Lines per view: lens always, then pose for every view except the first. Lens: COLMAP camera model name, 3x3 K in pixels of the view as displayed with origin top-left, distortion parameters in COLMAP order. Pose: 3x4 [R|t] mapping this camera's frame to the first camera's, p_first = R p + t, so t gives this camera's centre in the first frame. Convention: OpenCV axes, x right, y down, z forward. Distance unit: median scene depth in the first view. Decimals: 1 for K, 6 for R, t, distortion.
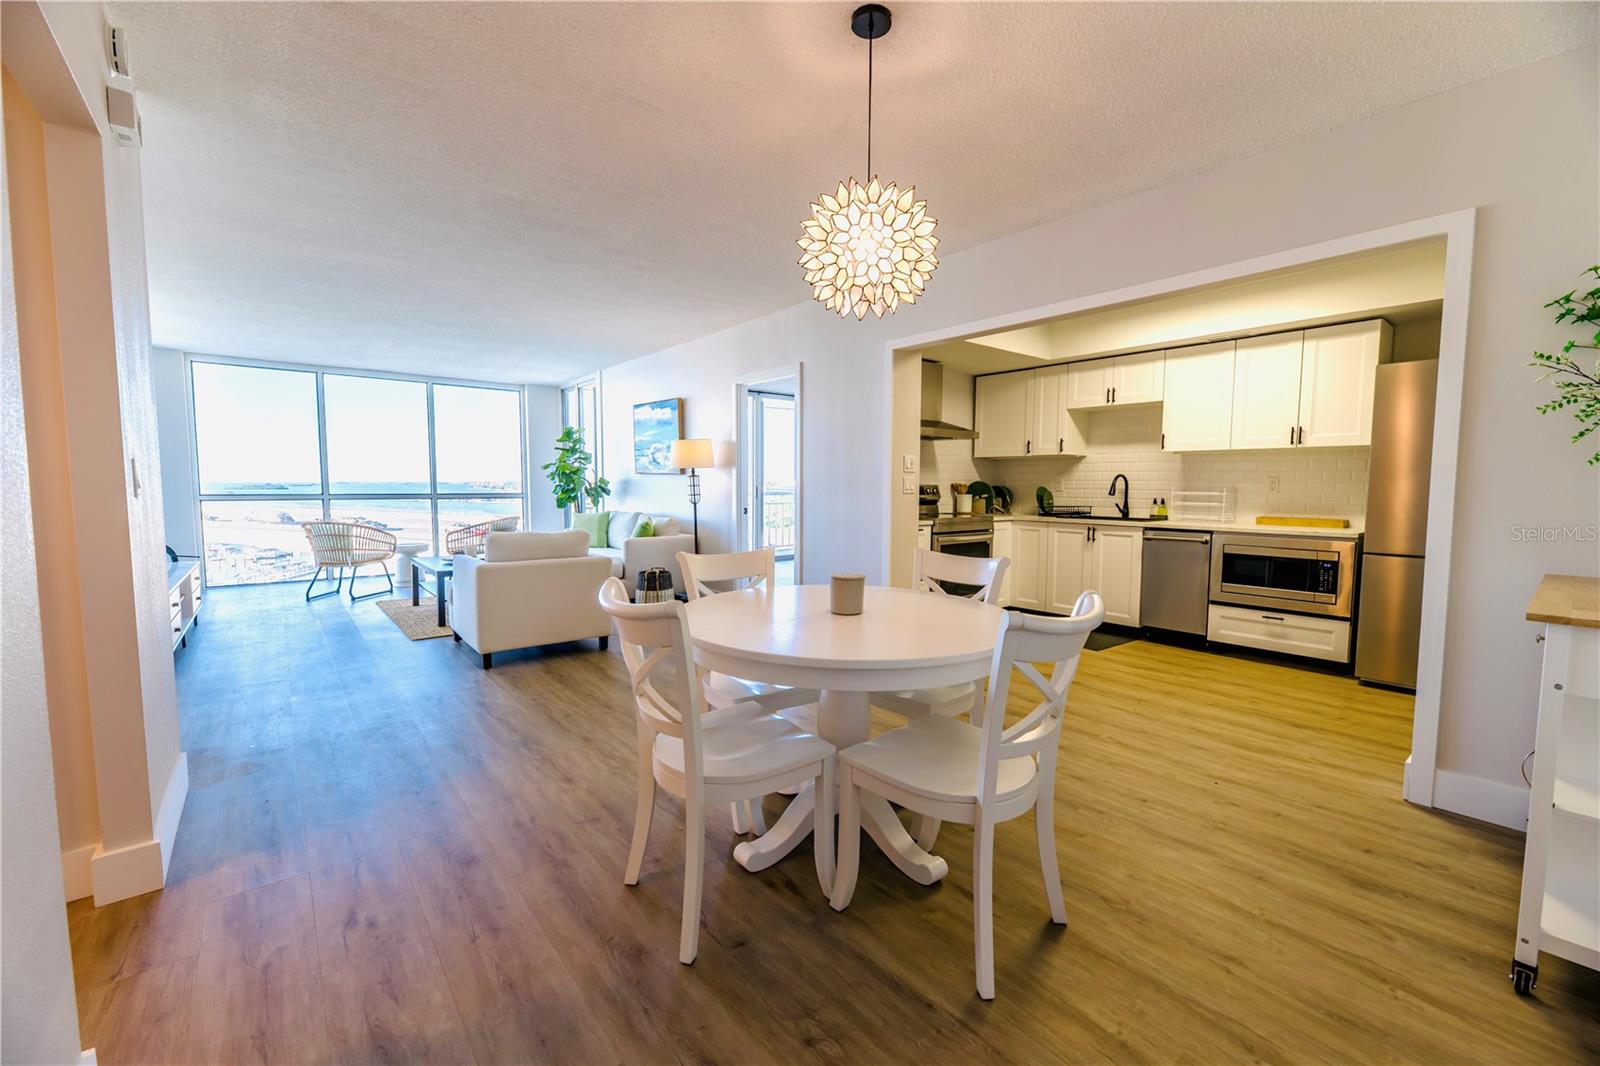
lens RADIAL K [[658.9, 0, 807.6], [0, 658.9, 531.8], [0, 0, 1]] dist [0.001015, -0.002762]
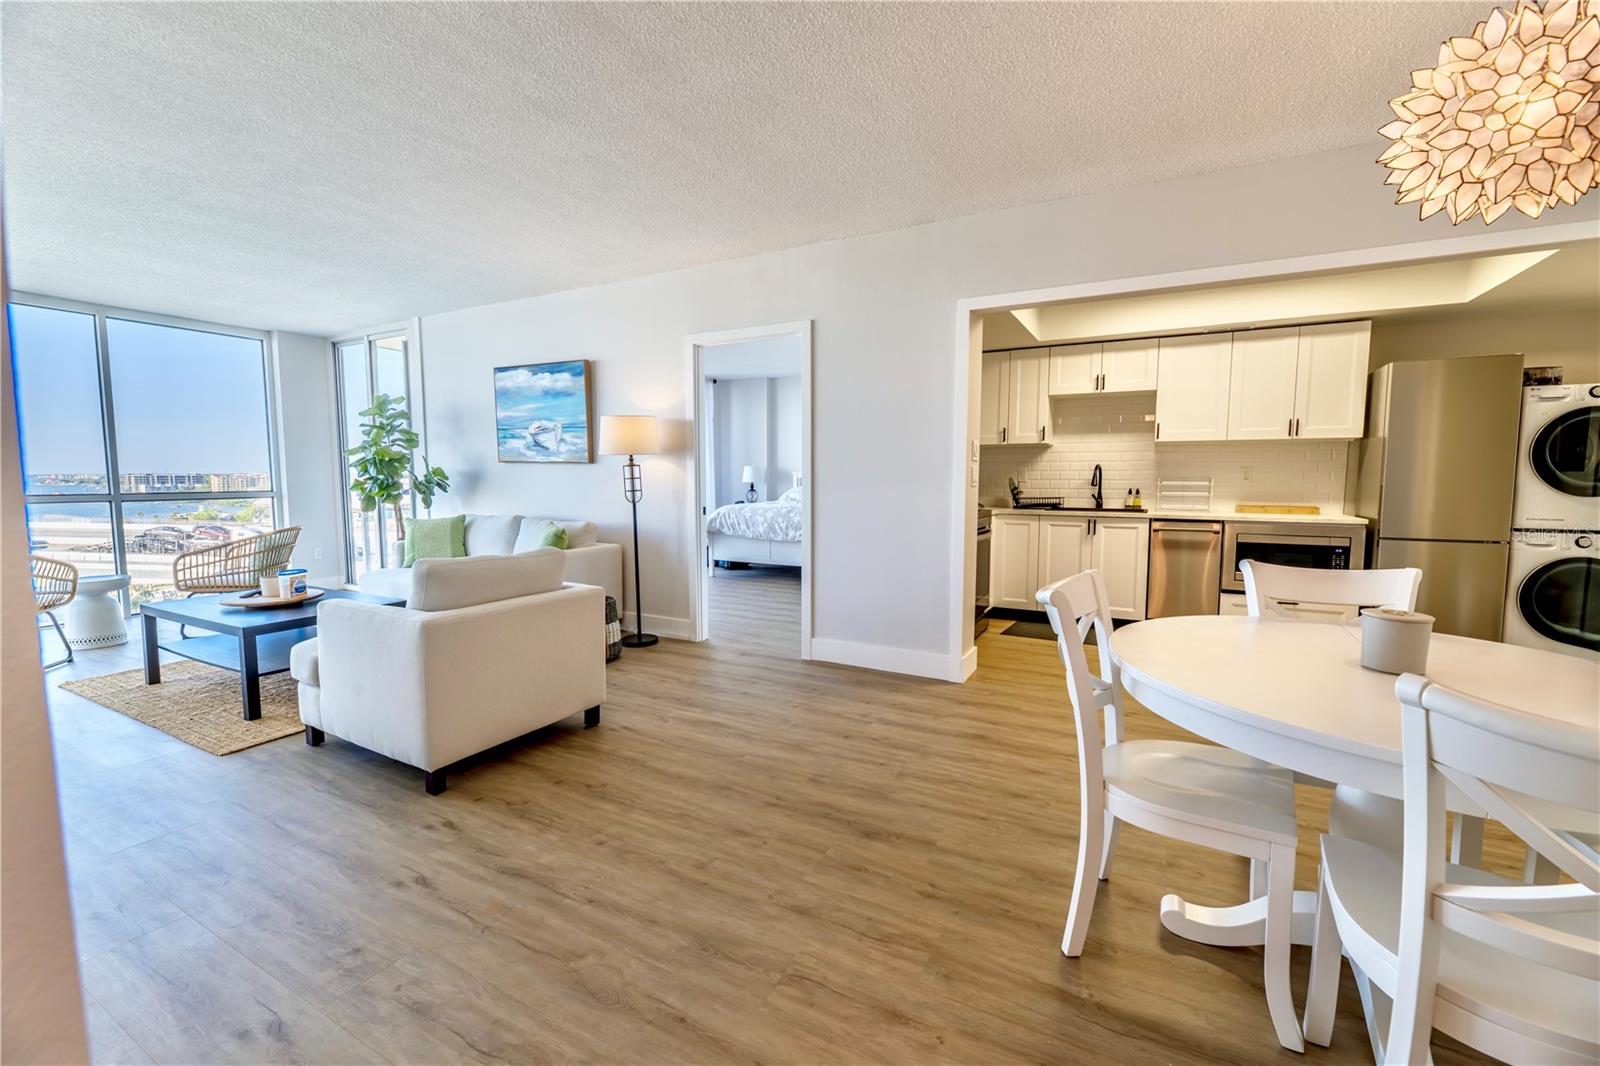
lens RADIAL K [[658.9, 0, 804.0], [0, 658.9, 537.2], [0, 0, 1]] dist [0.001015, -0.002762]
pose [[0.925196, -0.039148, 0.377465, -0.305449], [0.030925, 0.999134, 0.027824, -0.019955], [-0.378228, -0.014070, 0.925606, 0.258401]]
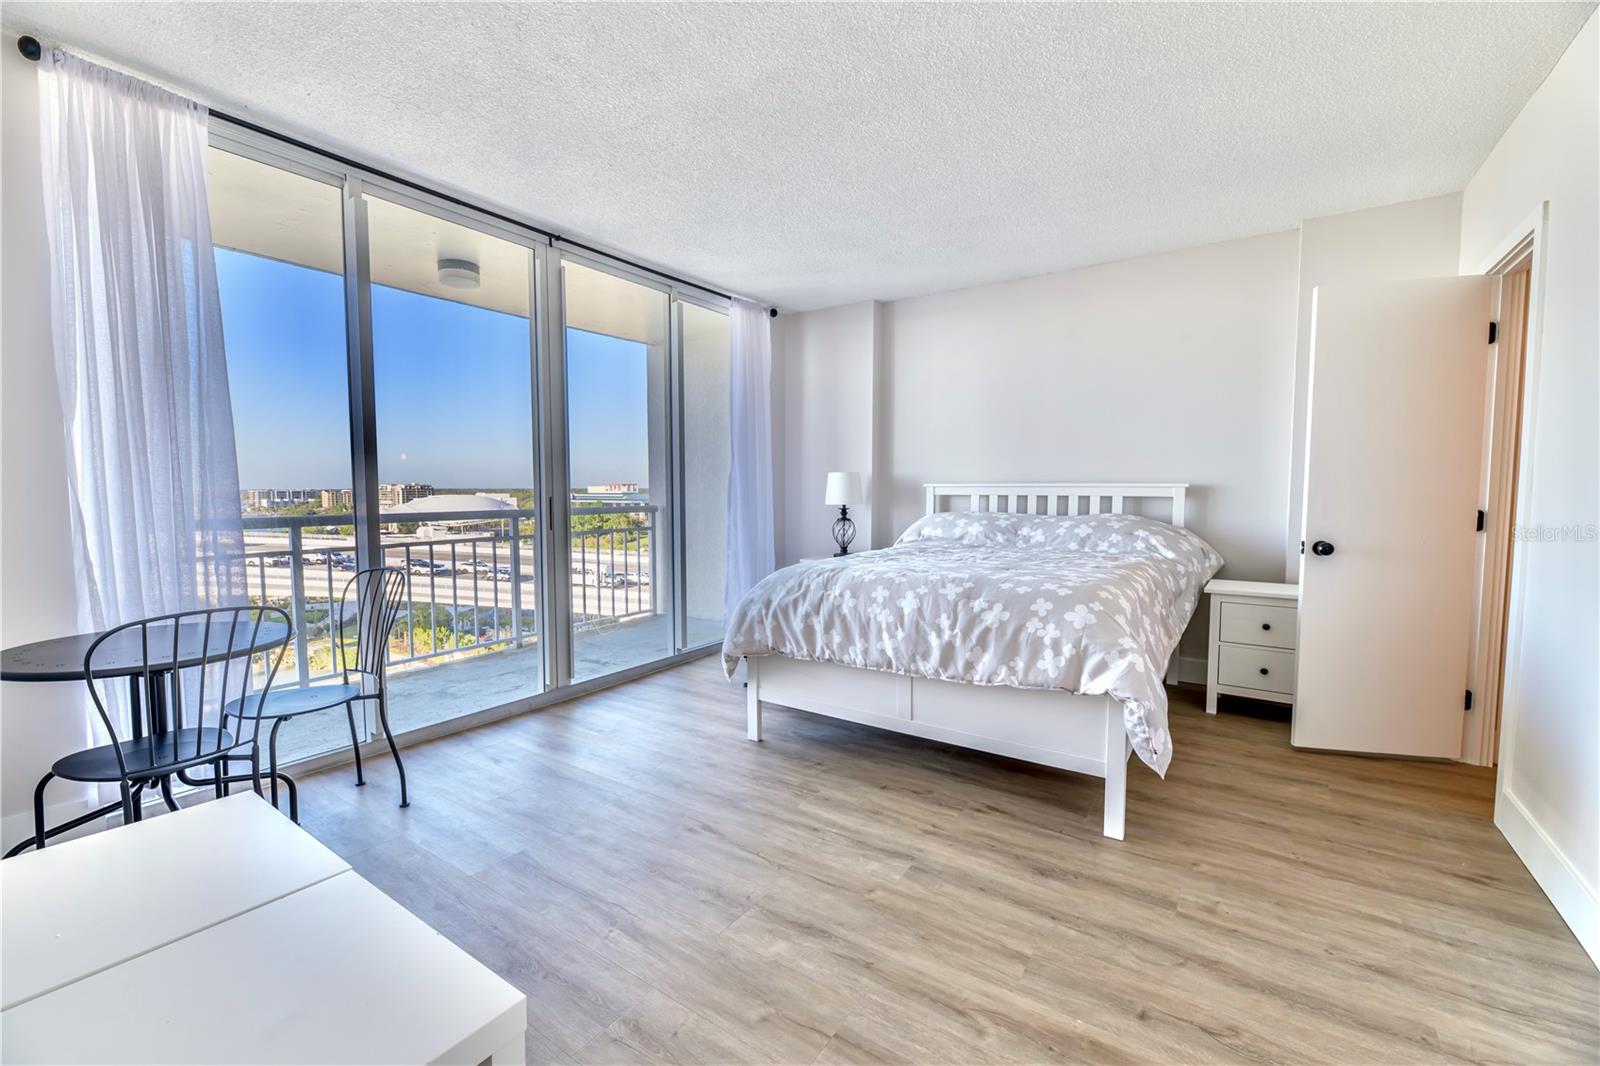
lens RADIAL K [[658.9, 0, 800.1], [0, 658.9, 534.4], [0, 0, 1]] dist [0.001015, -0.002762]
pose [[0.961471, -0.028341, 0.273443, -0.071407], [0.029068, 0.999576, 0.001390, -0.083120], [-0.273367, 0.006612, 0.961887, 1.082695]]
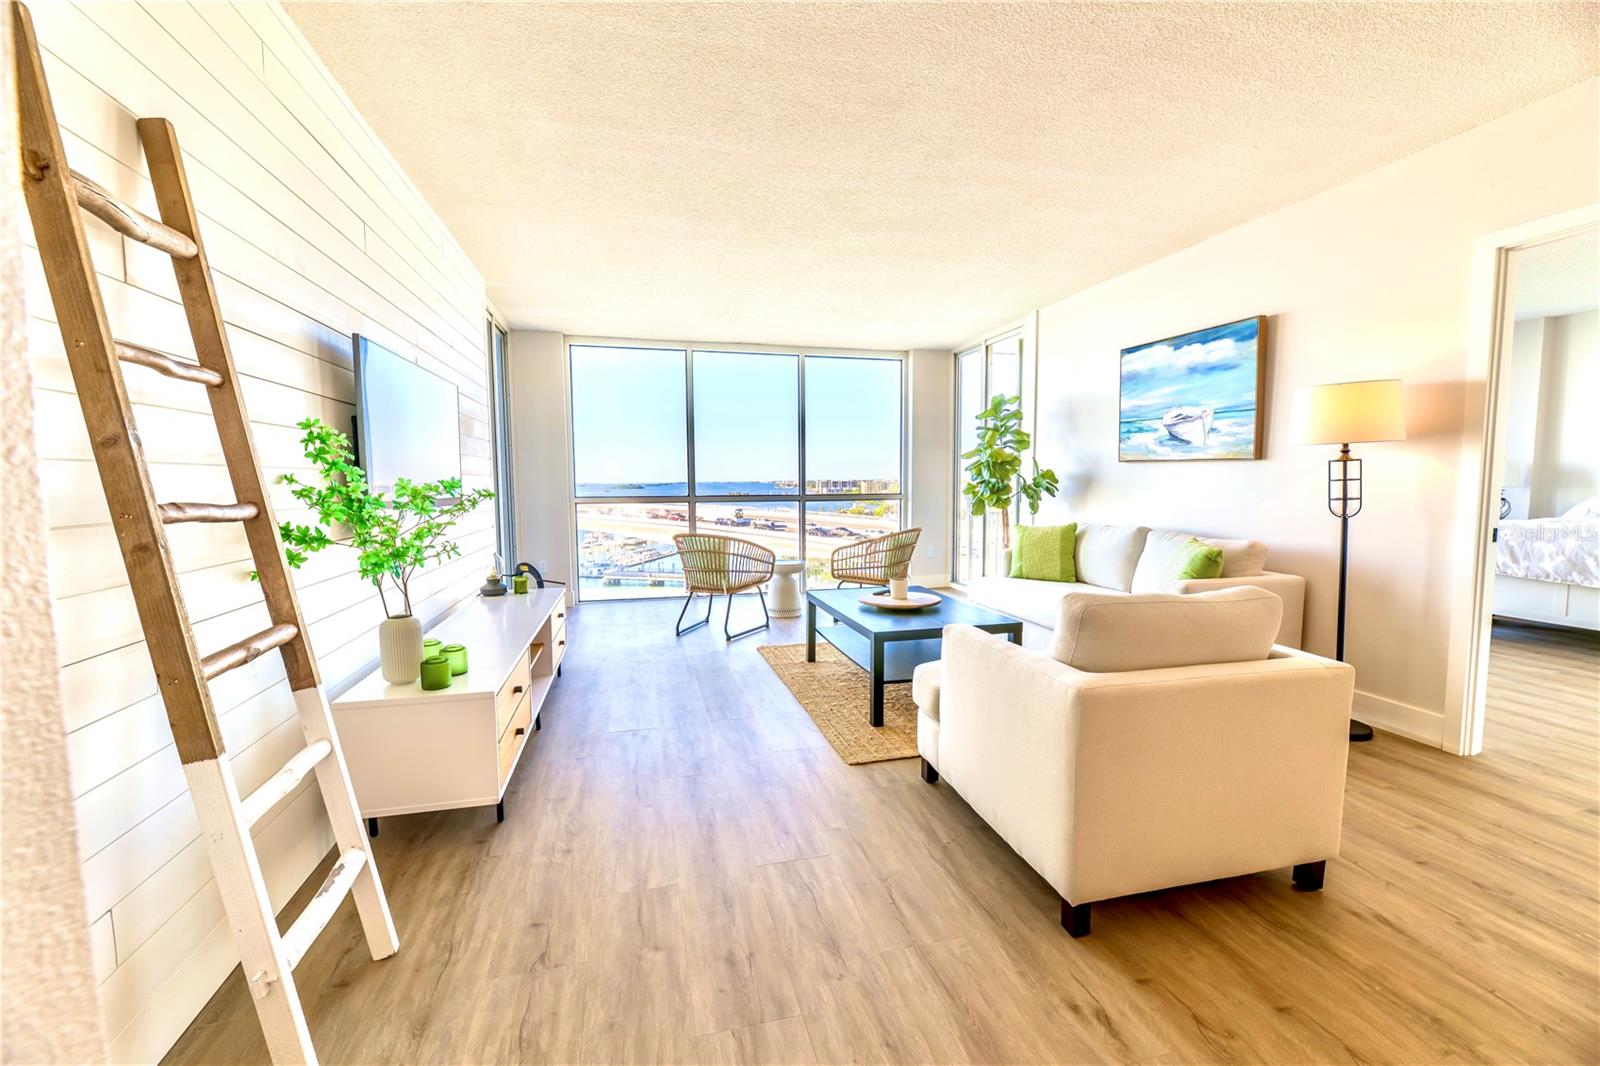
lens RADIAL K [[658.9, 0, 797.3], [0, 658.9, 527.9], [0, 0, 1]] dist [0.001015, -0.002762]
pose [[0.905316, 0.019653, -0.424284, -0.364798], [-0.020456, 0.999787, 0.002661, -0.030064], [0.424246, 0.006270, 0.905525, 0.427930]]
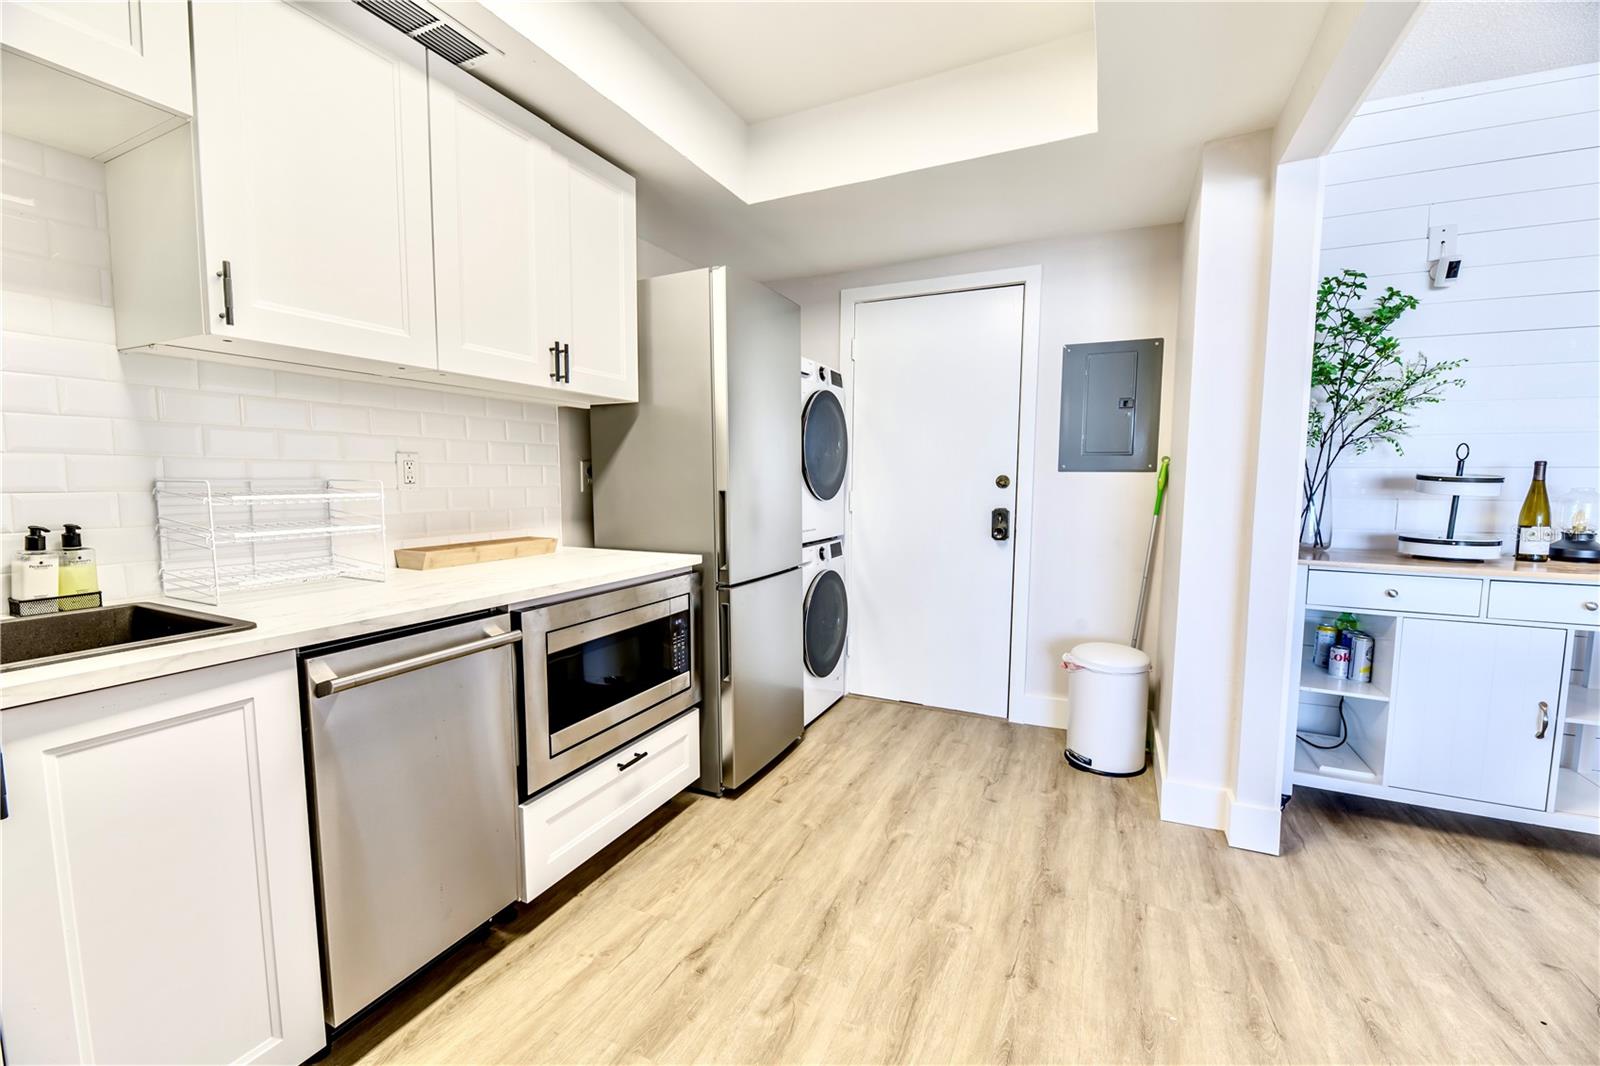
lens RADIAL K [[658.9, 0, 795.5], [0, 658.9, 529.4], [0, 0, 1]] dist [0.001015, -0.002762]
pose [[-0.412525, -0.078231, 0.907581, 0.203006], [0.062408, 0.991538, 0.113834, -0.058526], [-0.908806, 0.103600, -0.404152, 0.841842]]
